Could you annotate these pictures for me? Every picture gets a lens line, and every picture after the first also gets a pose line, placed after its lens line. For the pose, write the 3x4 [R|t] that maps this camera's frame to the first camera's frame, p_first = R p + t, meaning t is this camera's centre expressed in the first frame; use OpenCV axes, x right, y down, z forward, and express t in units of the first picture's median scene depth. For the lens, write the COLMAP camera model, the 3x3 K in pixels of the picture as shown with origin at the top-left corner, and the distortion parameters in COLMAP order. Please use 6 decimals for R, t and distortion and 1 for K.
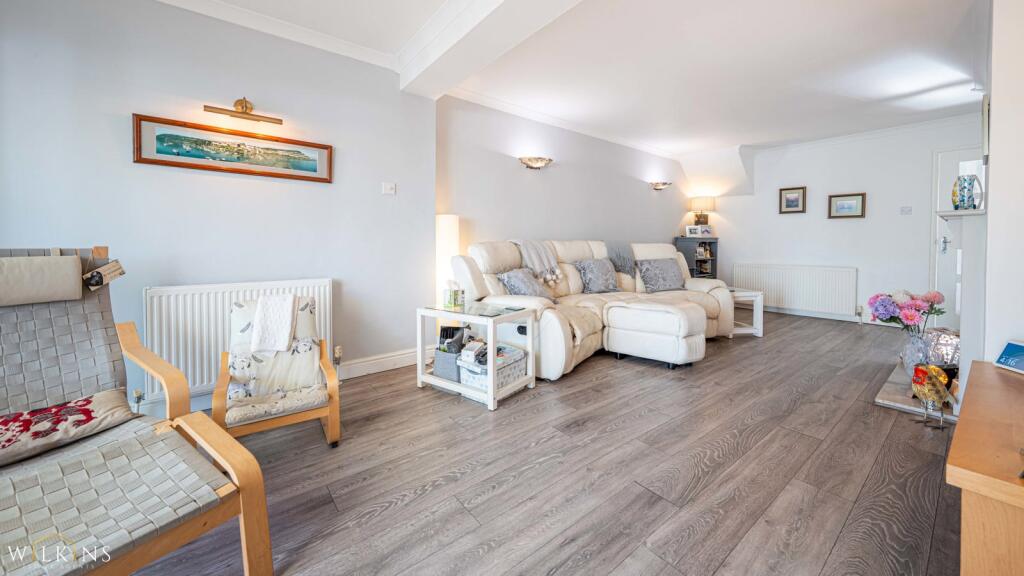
lens RADIAL K [[367.2, 0, 513.3], [0, 367.2, 264.9], [0, 0, 1]] dist [0.000803, 0.000021]
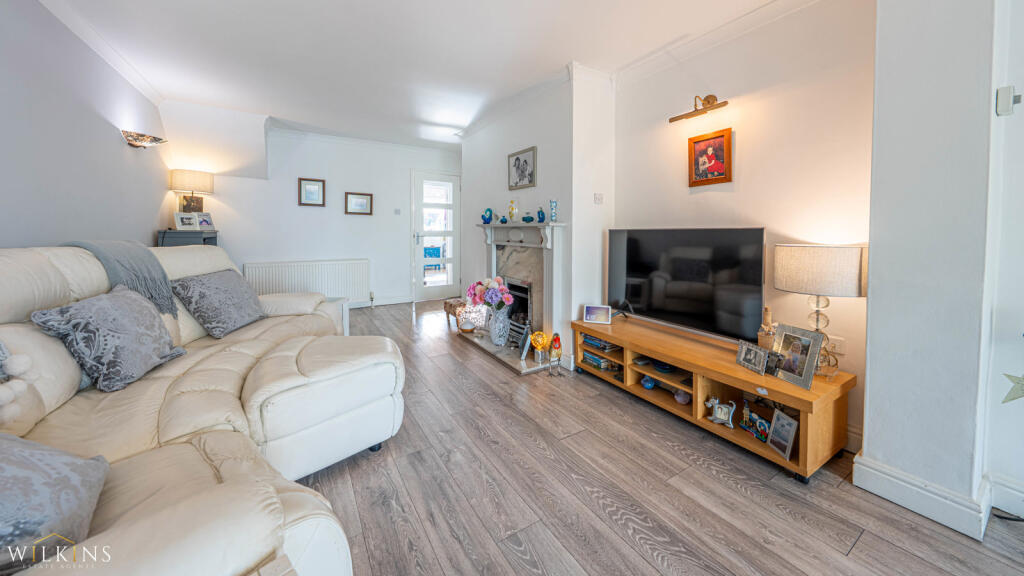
lens RADIAL K [[349.8, 0, 511.5], [0, 349.8, 242.0], [0, 0, 1]] dist [-0.002415, -0.000127]
pose [[0.110662, -0.033531, 0.993292, -0.092952], [0.052257, 0.998244, 0.027876, -0.055952], [-0.992483, 0.048822, 0.112220, 0.476035]]
